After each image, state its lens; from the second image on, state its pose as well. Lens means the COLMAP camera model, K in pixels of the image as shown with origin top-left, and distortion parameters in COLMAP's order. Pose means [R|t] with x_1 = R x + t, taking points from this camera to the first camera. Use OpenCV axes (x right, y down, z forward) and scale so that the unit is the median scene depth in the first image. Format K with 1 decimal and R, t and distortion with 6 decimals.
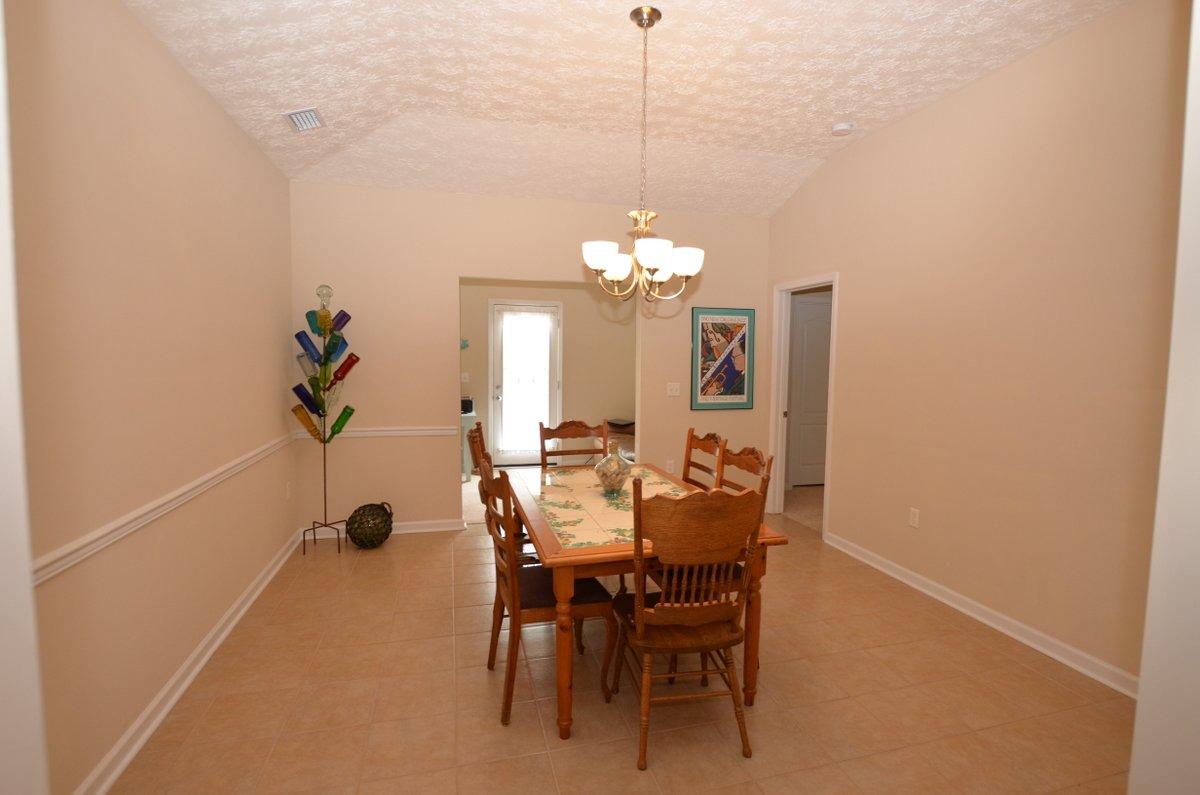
lens RADIAL K [[579.3, 0, 600.0], [0, 579.3, 397.5], [0, 0, 1]] dist [-0.017787, -0.000221]
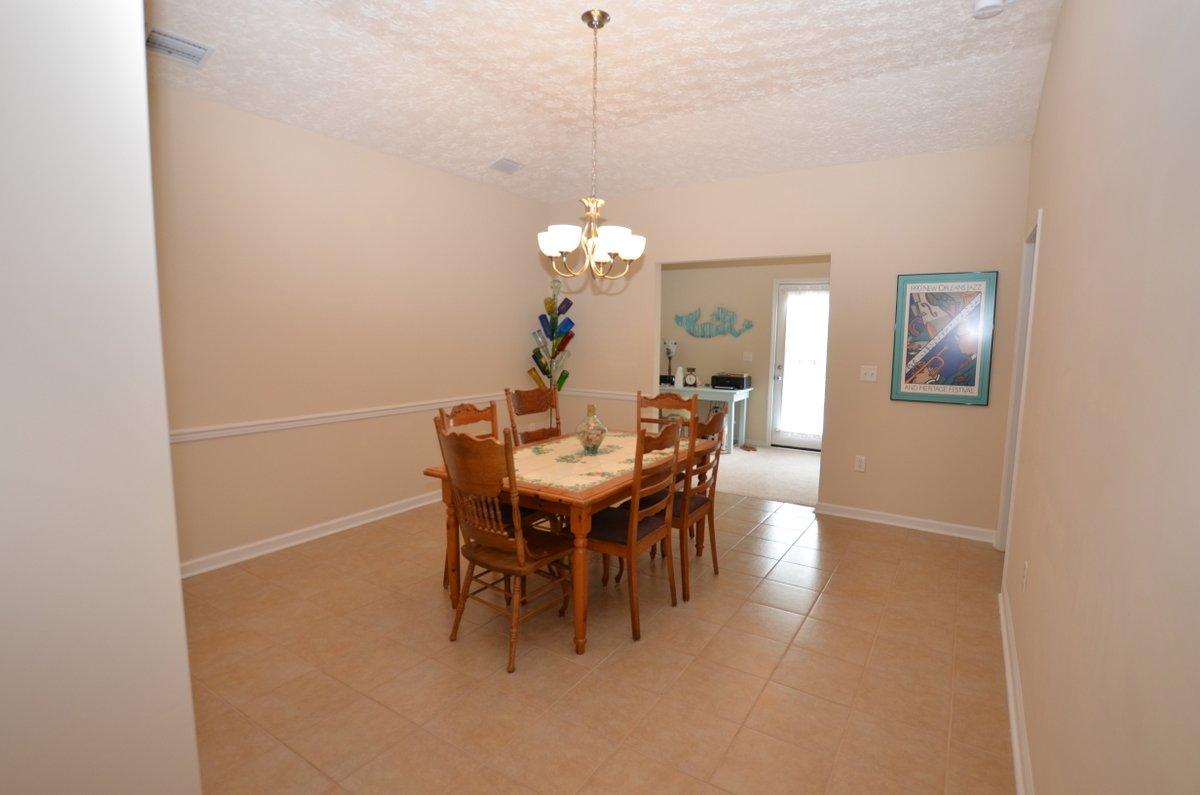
lens RADIAL K [[576.1, 0, 600.0], [0, 576.1, 397.5], [0, 0, 1]] dist [-0.000434, -0.000022]
pose [[0.675571, 0.081161, -0.732814, 0.563982], [-0.062522, 0.996649, 0.052742, 0.001053], [0.734639, 0.010186, 0.678382, 0.156650]]
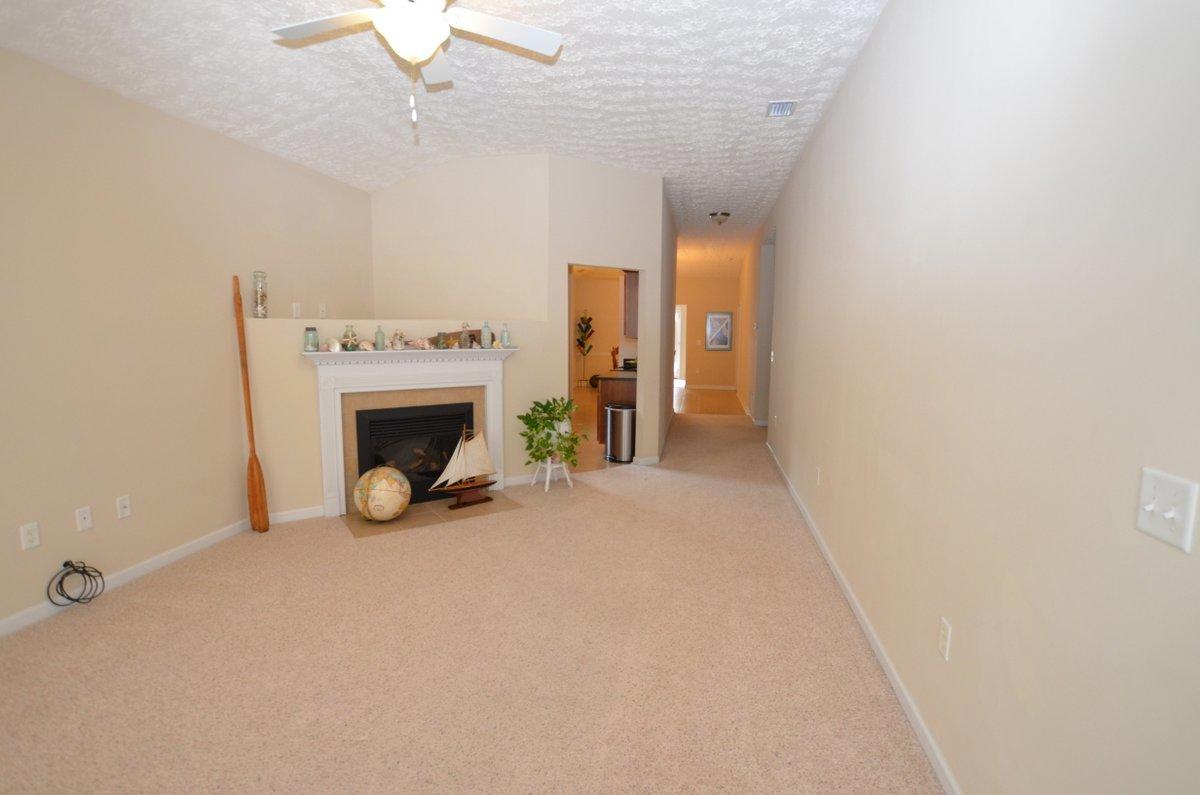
lens RADIAL K [[579.3, 0, 600.0], [0, 579.3, 397.5], [0, 0, 1]] dist [-0.017787, -0.000221]
pose [[0.908769, 0.045806, -0.414778, 0.992150], [-0.028573, 0.998455, 0.047661, 0.151080], [0.416320, -0.031461, 0.908674, -1.988887]]
